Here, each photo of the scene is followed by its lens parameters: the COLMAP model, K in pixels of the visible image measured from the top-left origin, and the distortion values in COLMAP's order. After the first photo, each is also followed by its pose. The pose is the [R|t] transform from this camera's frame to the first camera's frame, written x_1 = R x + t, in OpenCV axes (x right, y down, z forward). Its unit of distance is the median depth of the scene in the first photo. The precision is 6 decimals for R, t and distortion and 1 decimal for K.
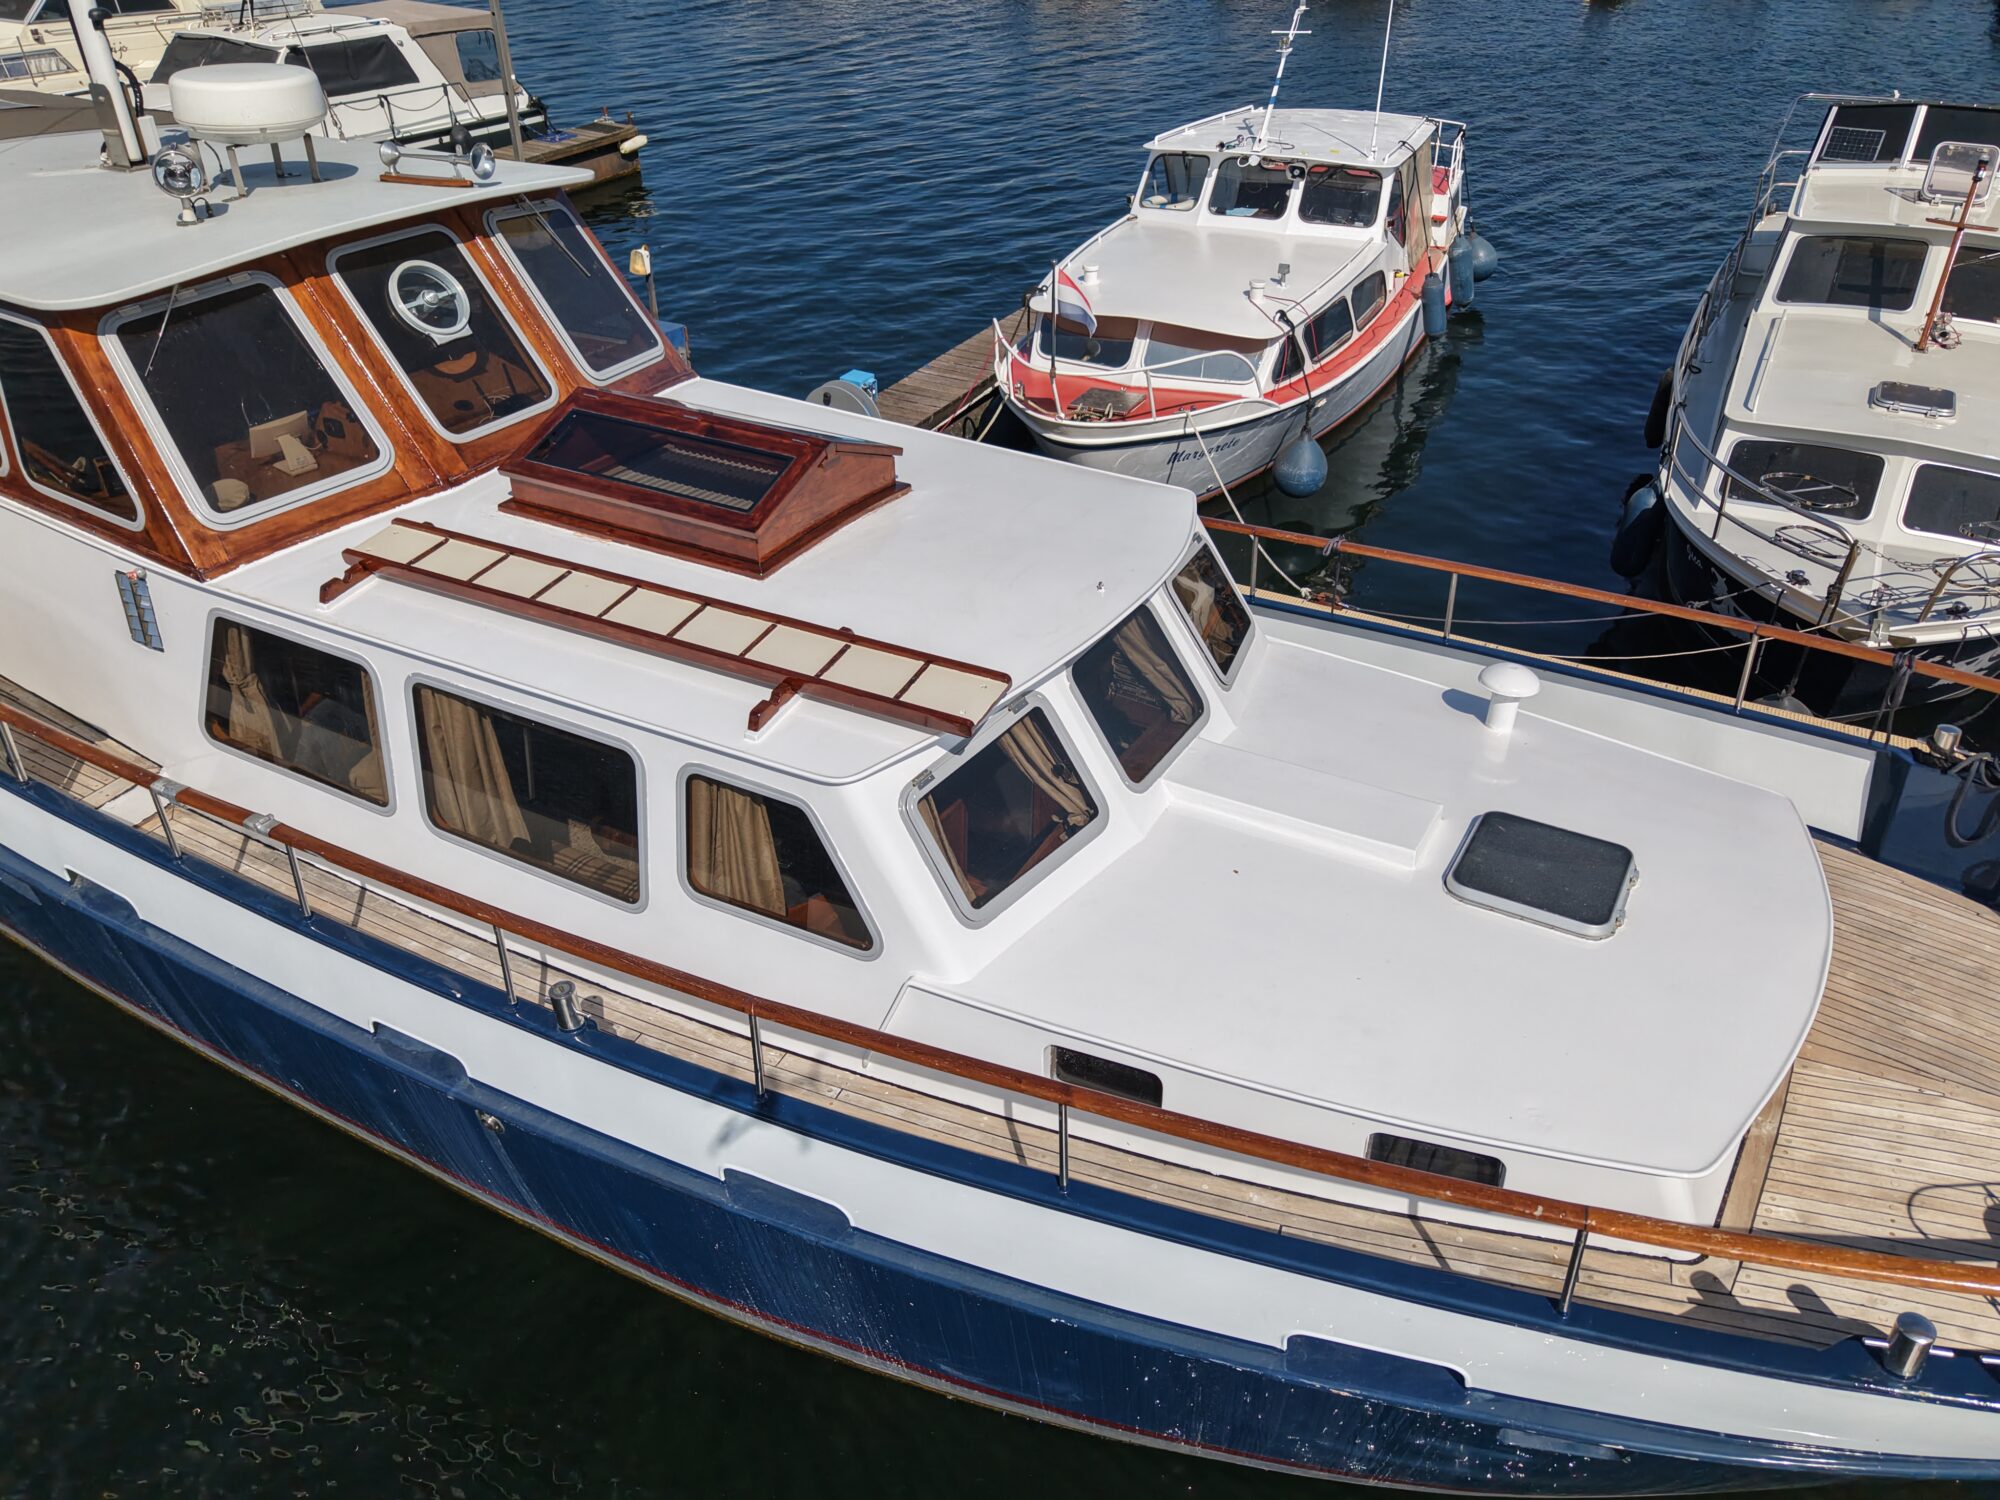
lens RADIAL K [[1527.1, 0, 1007.8], [0, 1527.1, 740.2], [0, 0, 1]] dist [-0.005465, 0.004956]
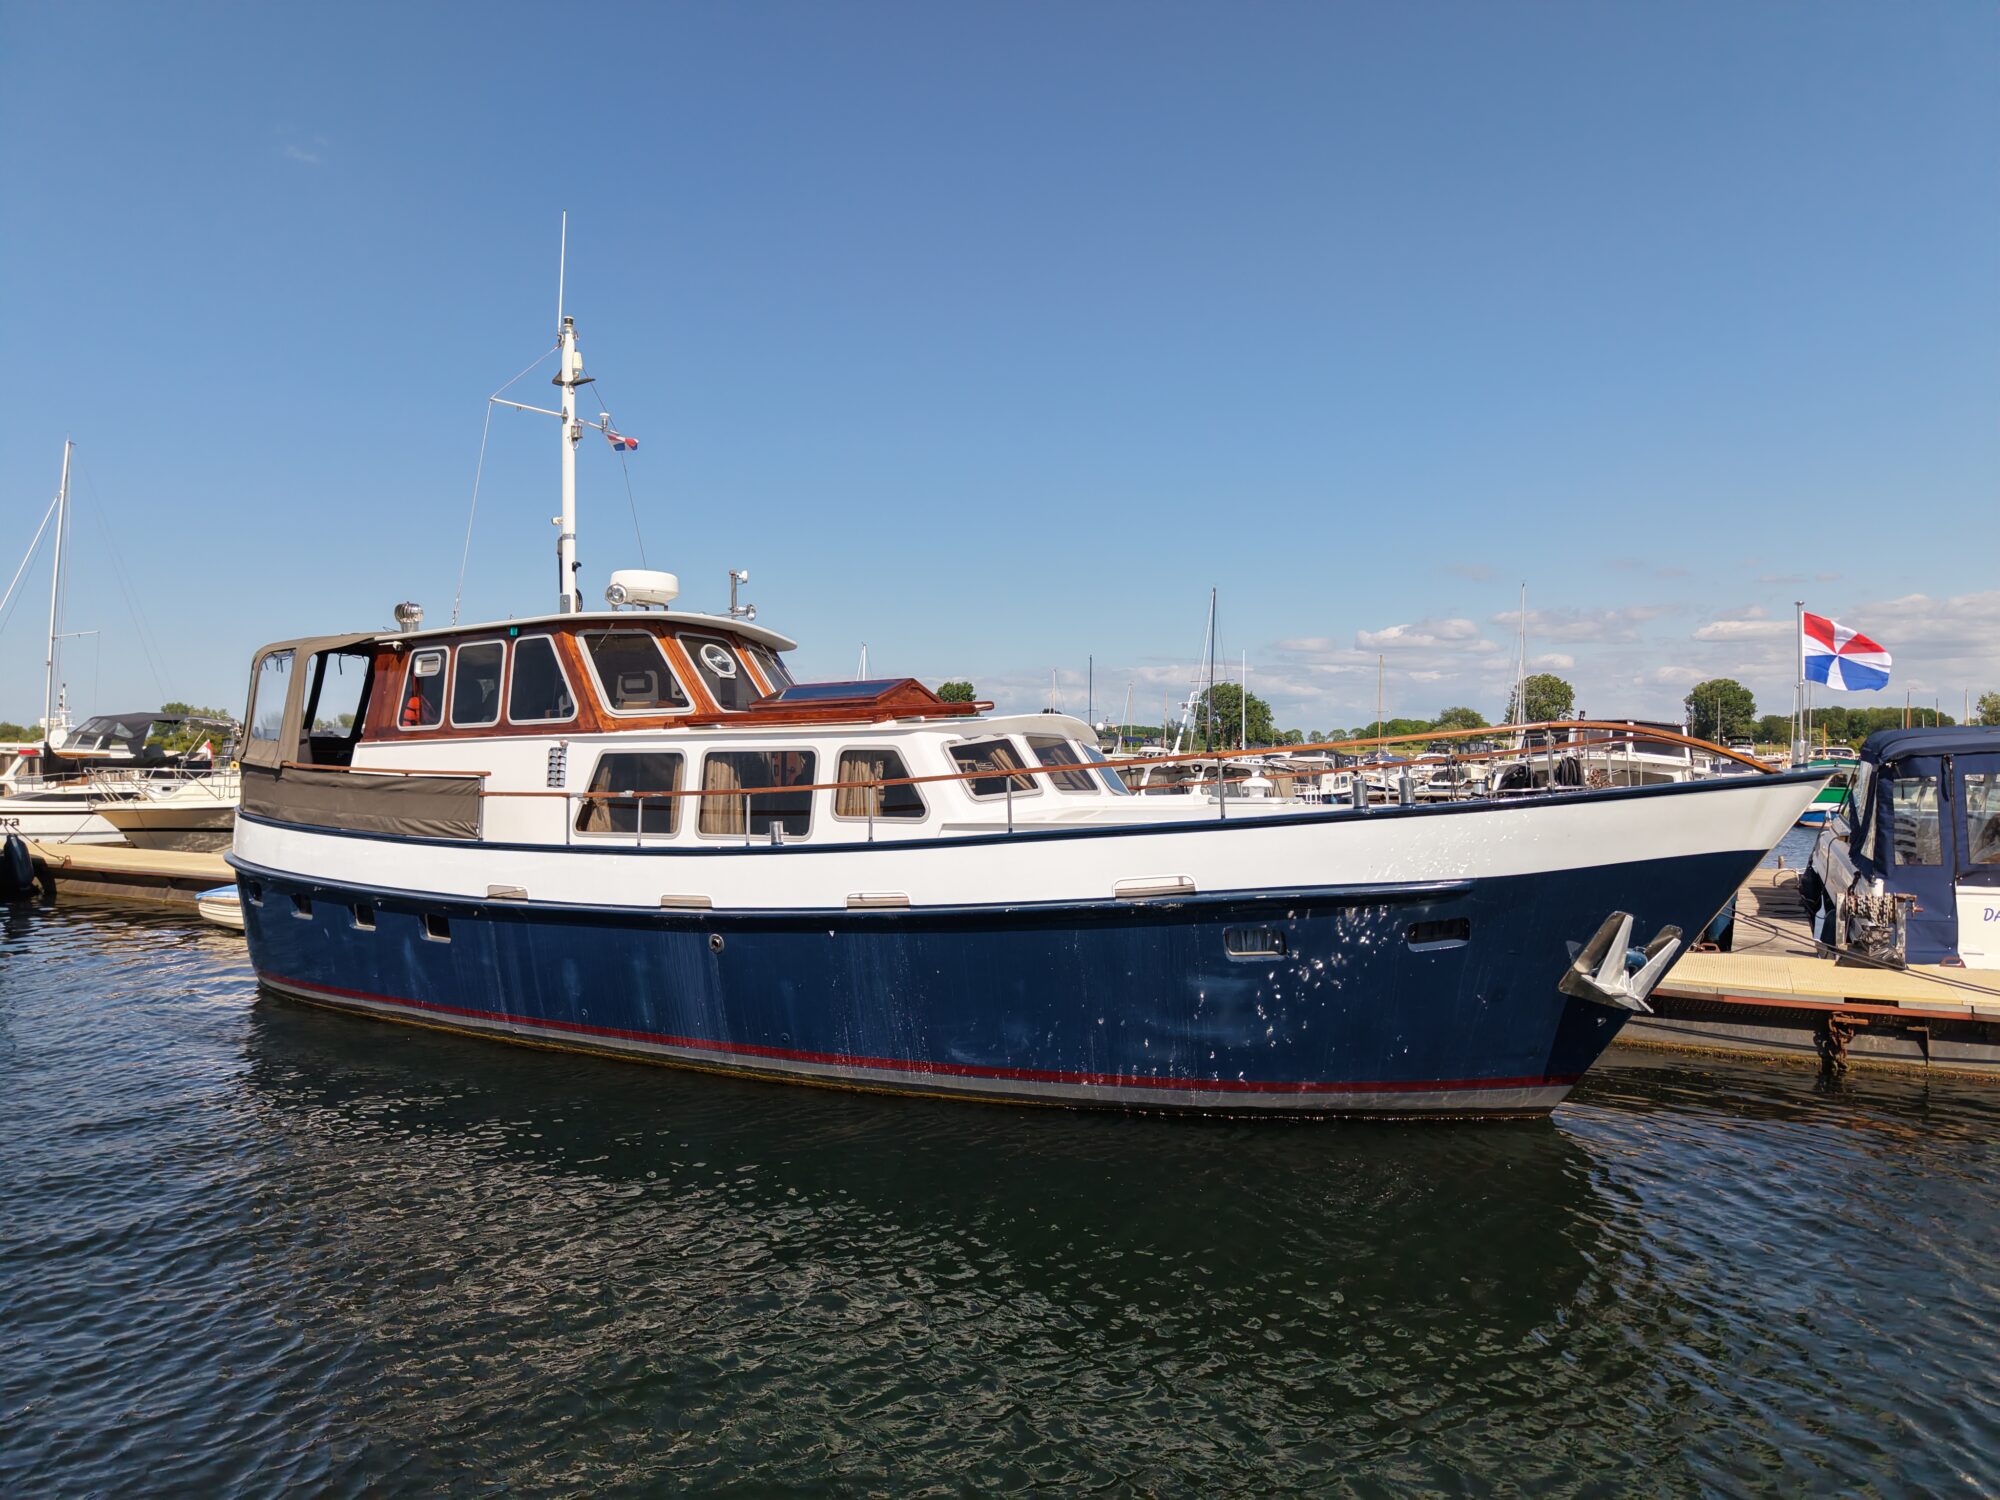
lens RADIAL K [[1378.9, 0, 998.4], [0, 1378.9, 744.5], [0, 0, 1]] dist [-0.009864, 0.006925]
pose [[0.999215, -0.005550, -0.039233, 0.062927], [-0.017379, 0.828439, -0.559810, 0.822315], [0.035609, 0.560052, 0.827692, -0.436816]]
